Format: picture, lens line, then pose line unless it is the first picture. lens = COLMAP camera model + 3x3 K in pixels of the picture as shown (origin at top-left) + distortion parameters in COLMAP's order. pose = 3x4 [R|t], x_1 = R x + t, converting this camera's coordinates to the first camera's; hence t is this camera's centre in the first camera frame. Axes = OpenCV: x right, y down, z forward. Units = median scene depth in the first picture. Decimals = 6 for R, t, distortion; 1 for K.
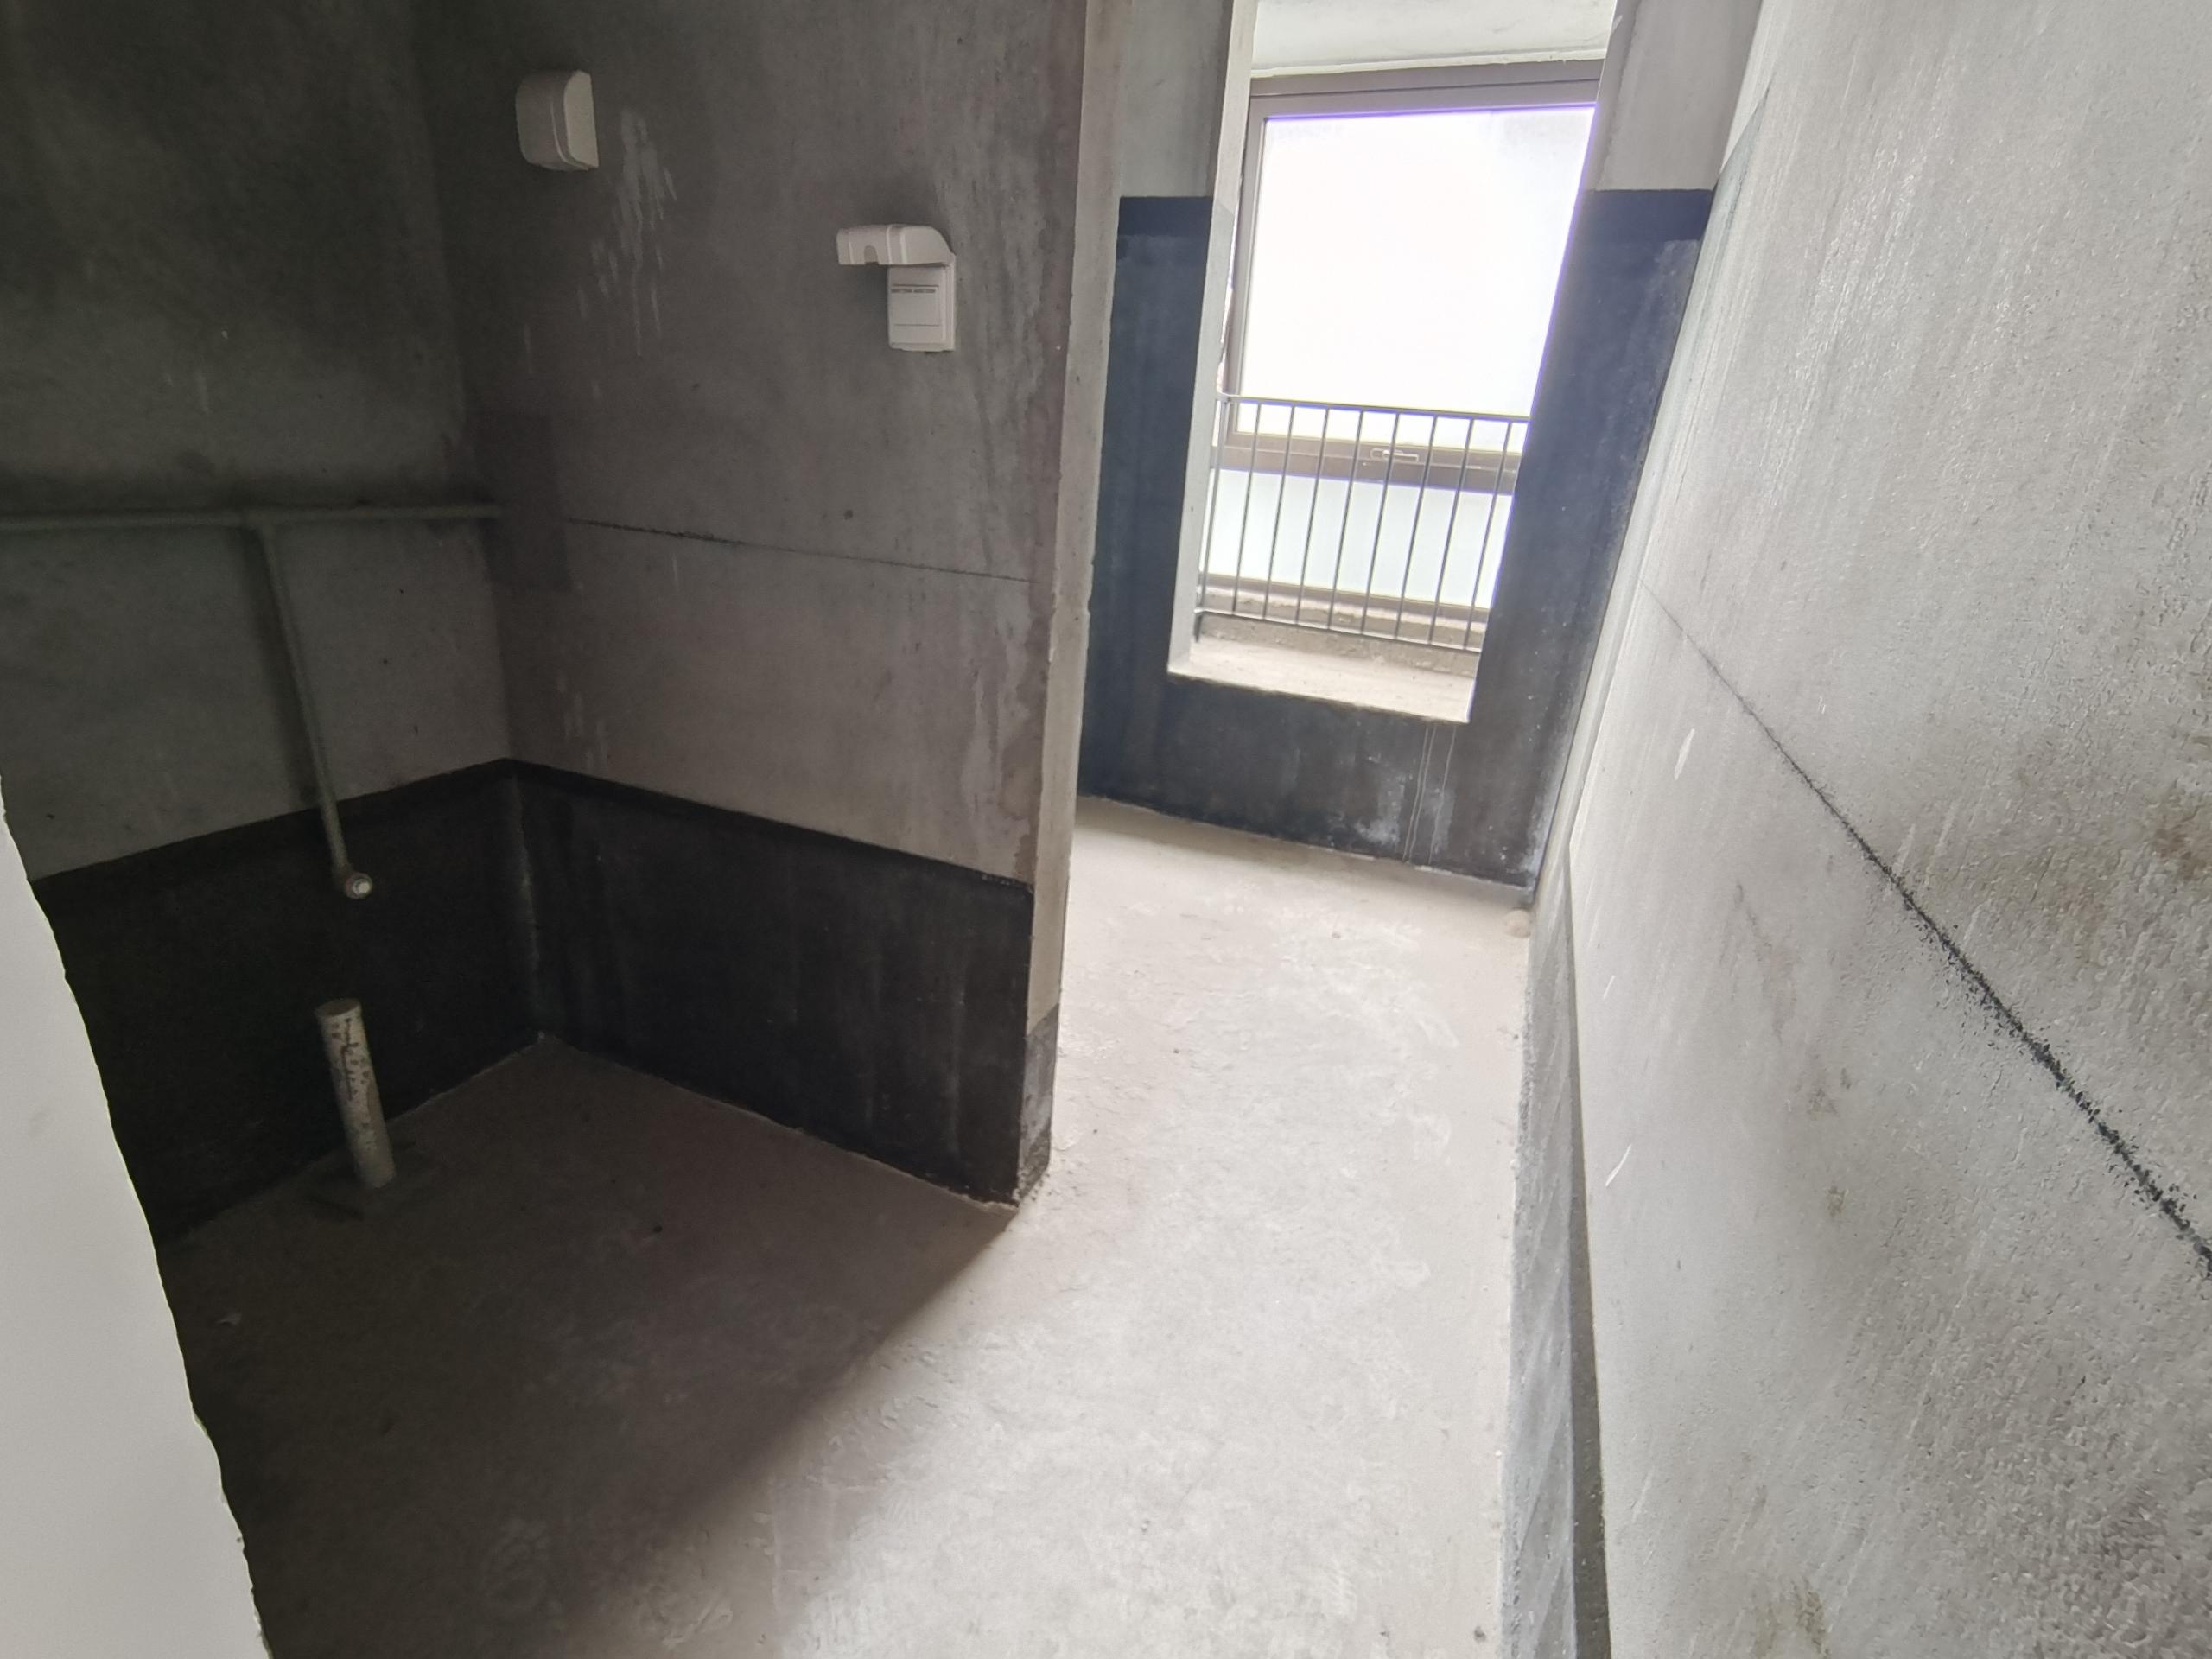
lens RADIAL K [[1000.7, 0, 1106.3], [0, 1000.7, 824.7], [0, 0, 1]] dist [0.019591, 0.000360]
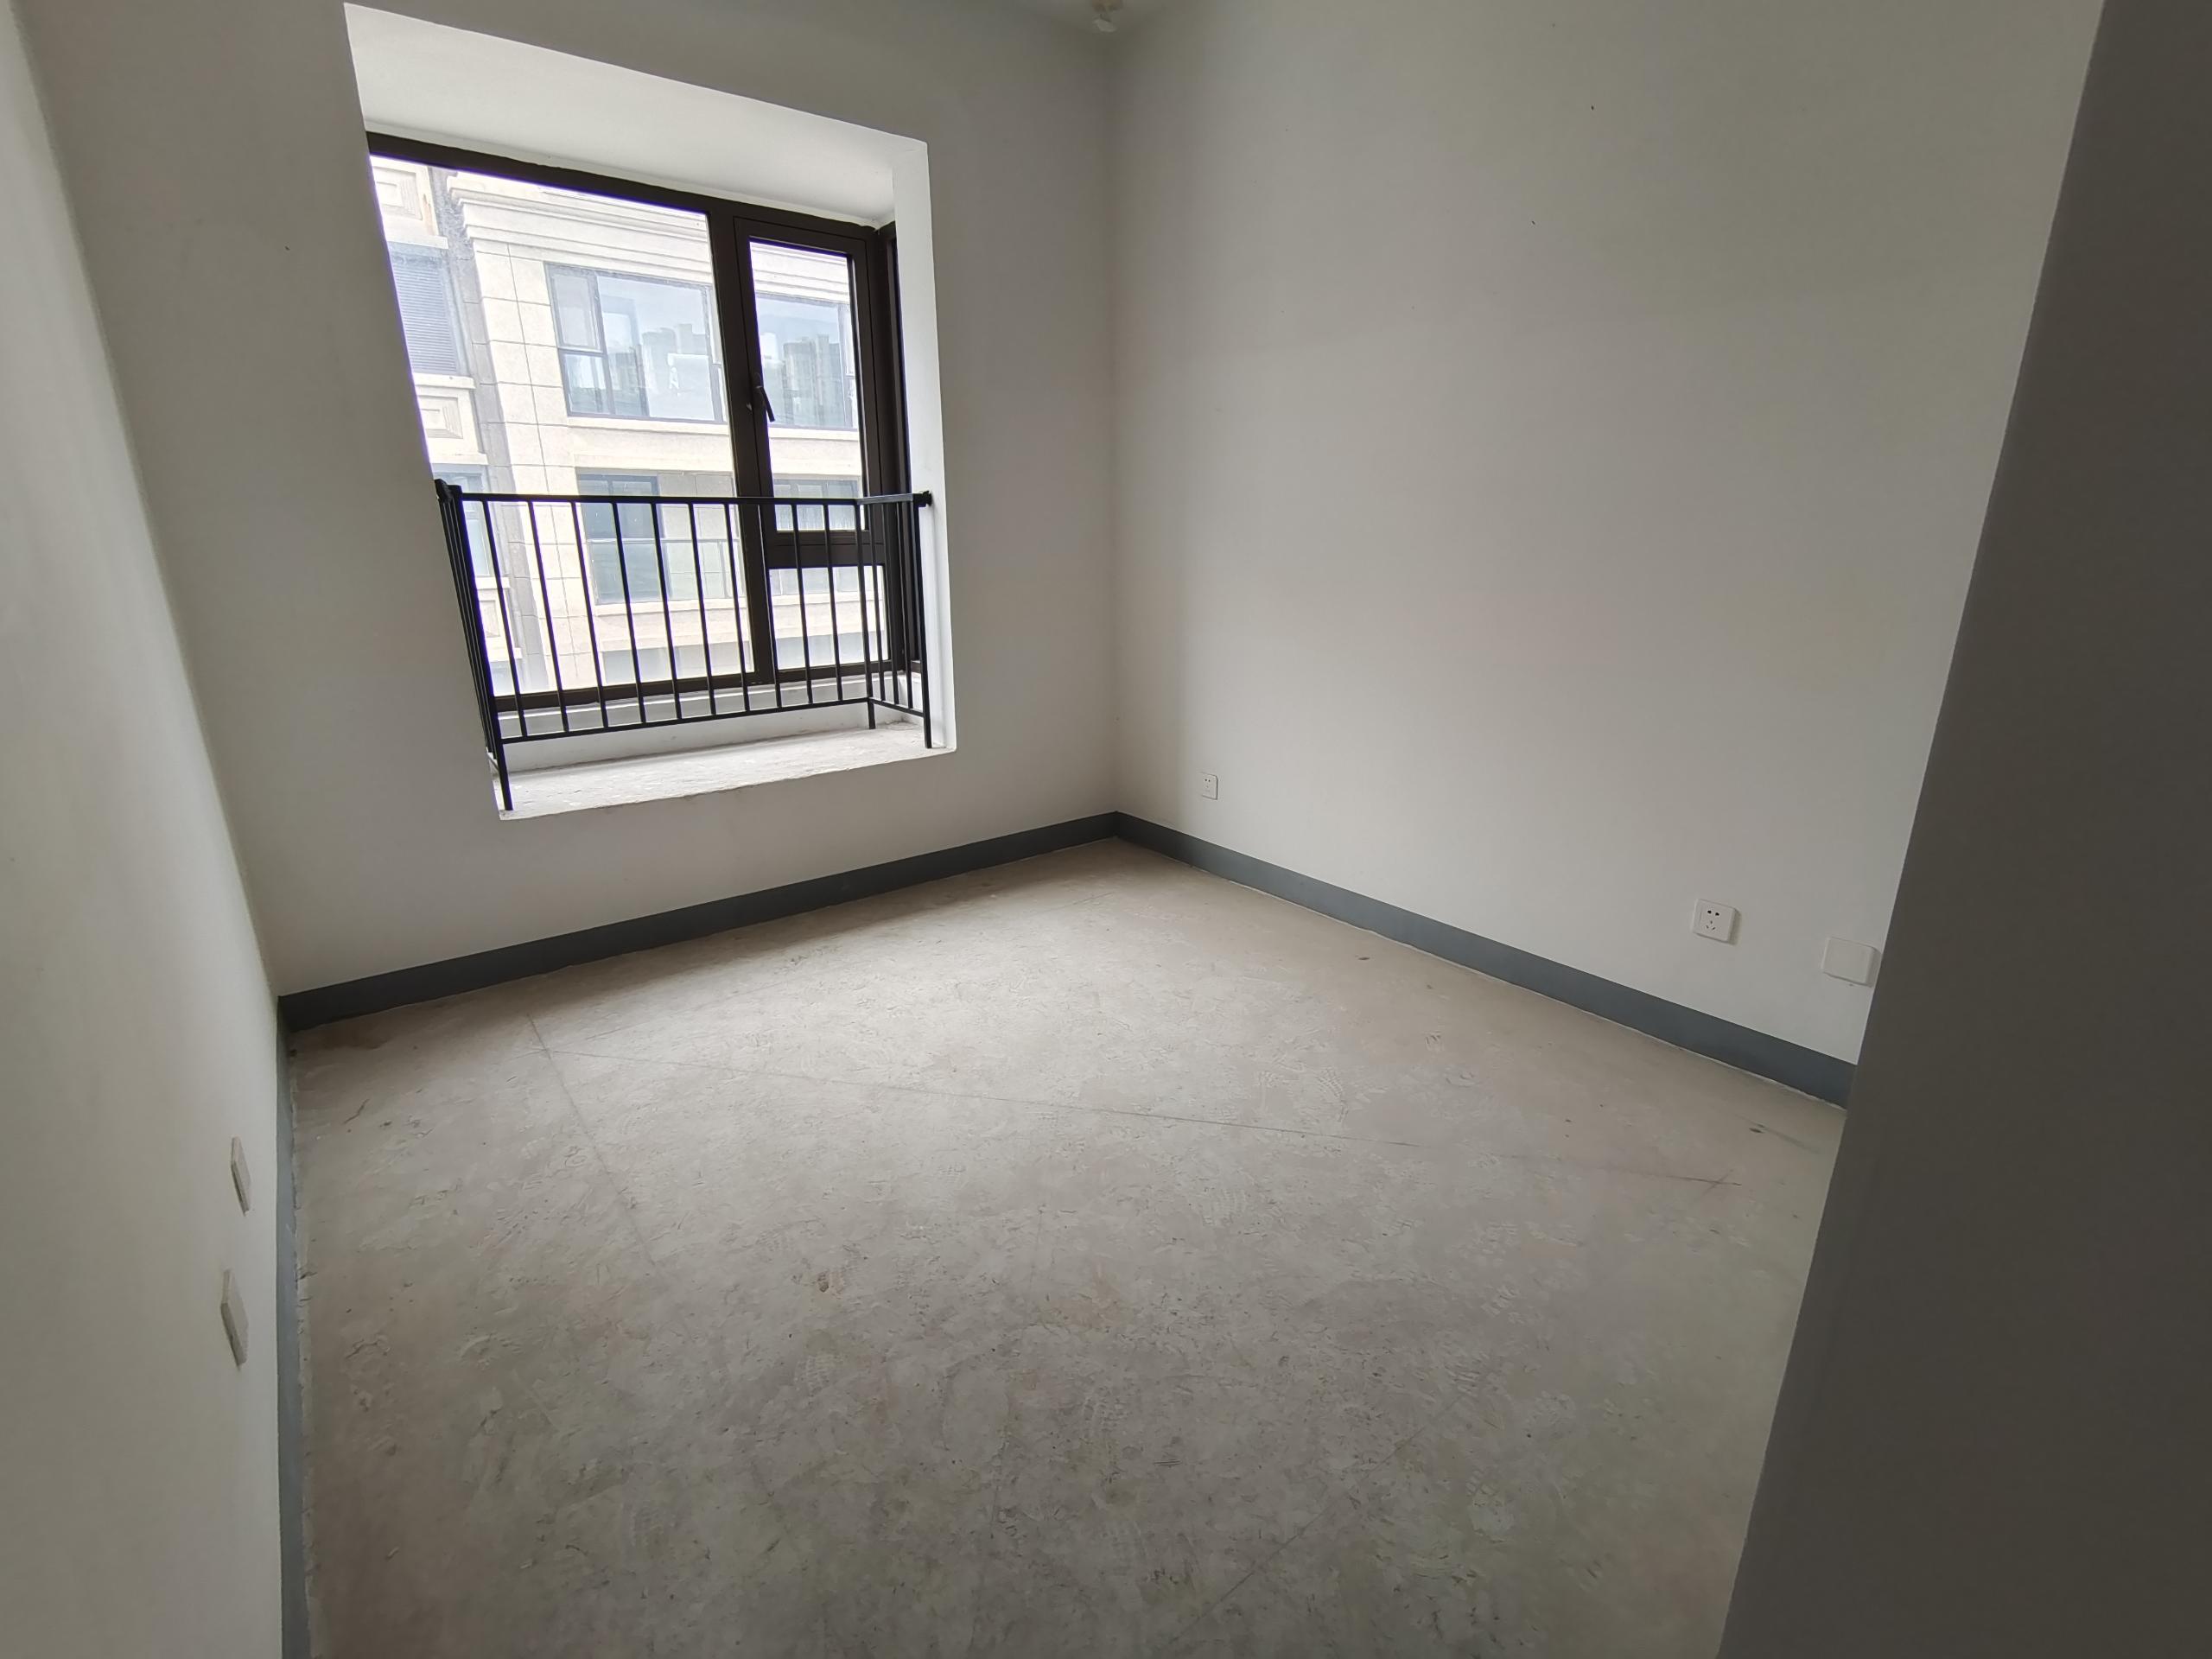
lens RADIAL K [[1000.7, 0, 1106.3], [0, 1000.7, 824.7], [0, 0, 1]] dist [0.019591, 0.000360]
pose [[0.467355, -0.328335, 0.820838, -0.327813], [0.373426, 0.914898, 0.153344, -0.076166], [-0.801331, 0.234856, 0.550191, 0.121241]]
